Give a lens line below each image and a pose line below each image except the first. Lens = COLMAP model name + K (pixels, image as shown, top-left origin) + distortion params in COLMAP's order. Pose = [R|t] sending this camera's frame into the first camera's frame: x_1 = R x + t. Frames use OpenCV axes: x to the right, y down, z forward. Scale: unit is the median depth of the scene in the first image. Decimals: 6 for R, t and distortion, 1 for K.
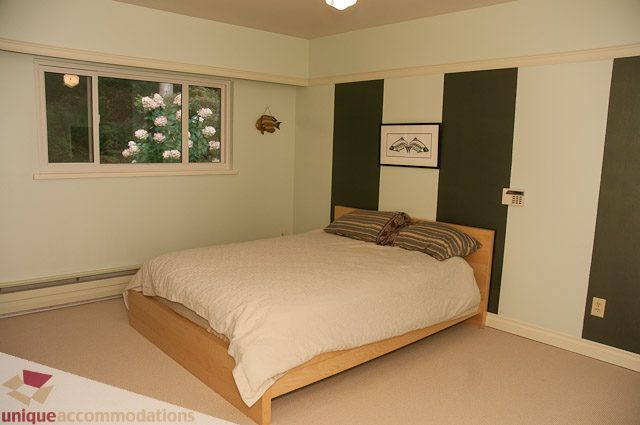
lens RADIAL K [[500.4, 0, 320.0], [0, 500.4, 212.5], [0, 0, 1]] dist [-0.061000, 0.013846]
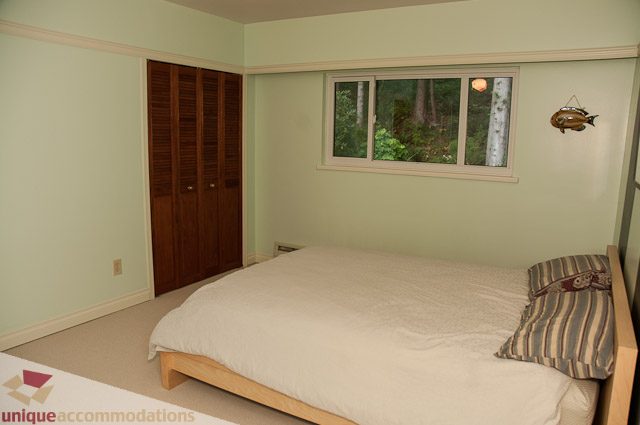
lens RADIAL K [[500.4, 0, 320.0], [0, 500.4, 212.5], [0, 0, 1]] dist [-0.061000, 0.013846]
pose [[0.301668, 0.132355, -0.944182, 0.477567], [-0.149708, 0.984608, 0.090190, -0.054295], [0.941586, 0.114144, 0.316839, 0.451263]]
